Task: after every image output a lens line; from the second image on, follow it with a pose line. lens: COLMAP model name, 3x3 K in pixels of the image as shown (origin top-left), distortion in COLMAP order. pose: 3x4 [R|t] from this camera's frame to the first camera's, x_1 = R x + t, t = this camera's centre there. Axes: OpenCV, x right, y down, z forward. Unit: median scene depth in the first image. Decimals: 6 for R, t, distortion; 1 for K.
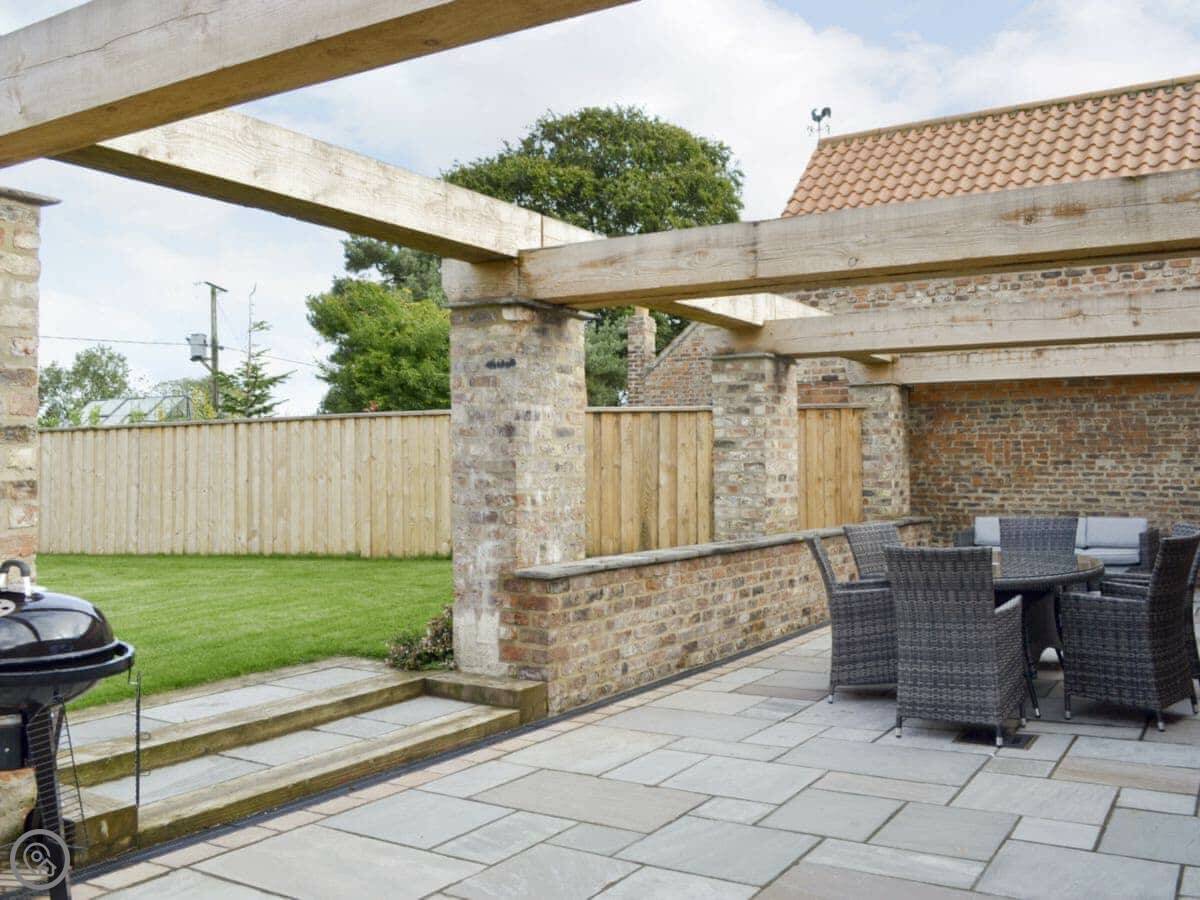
lens RADIAL K [[1069.8, 0, 600.0], [0, 1069.8, 450.0], [0, 0, 1]] dist [0.008039, 0.001252]
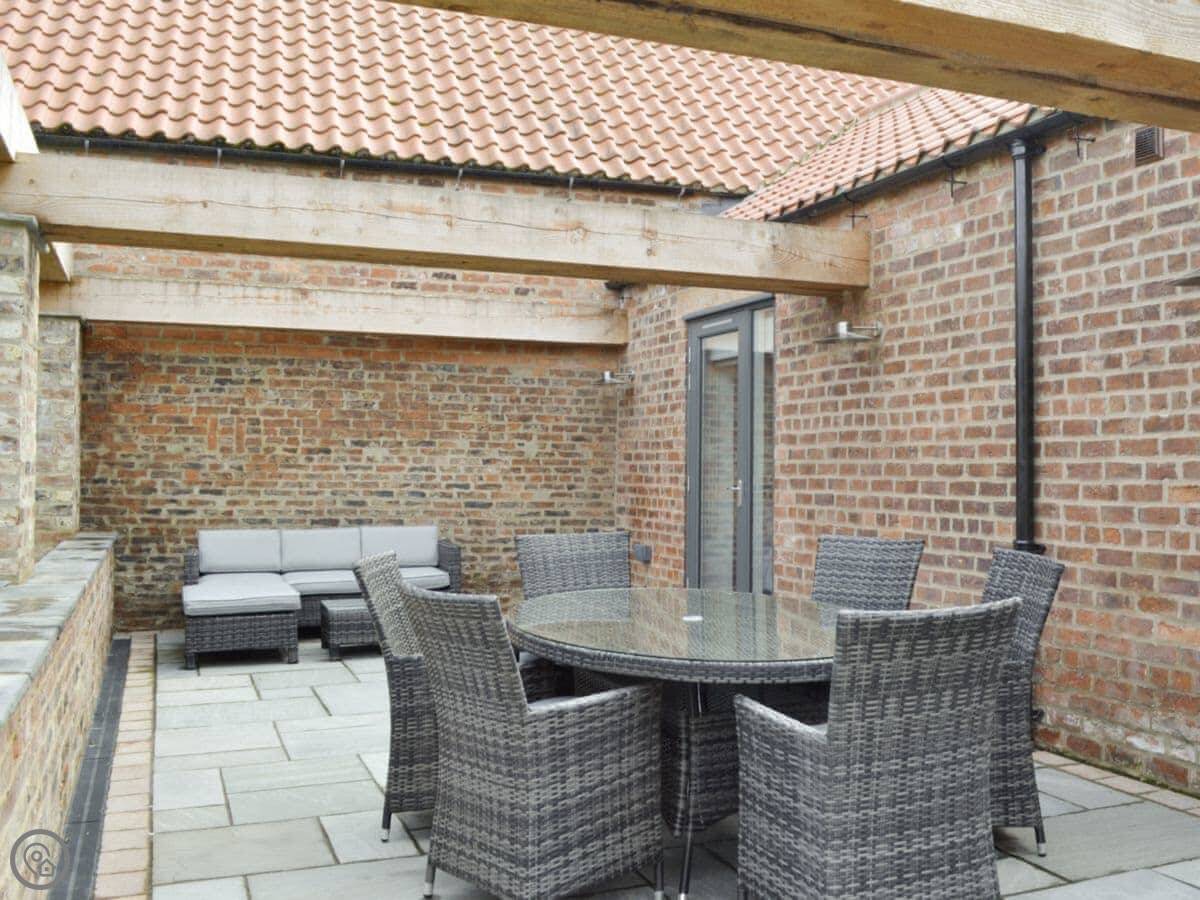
lens RADIAL K [[1211.3, 0, 600.0], [0, 1211.3, 450.0], [0, 0, 1]] dist [-0.082262, 0.019555]
pose [[0.588782, 0.021088, 0.808016, -0.106885], [-0.025089, 0.999655, -0.007808, 0.012722], [-0.807902, -0.015675, 0.589108, 0.375740]]
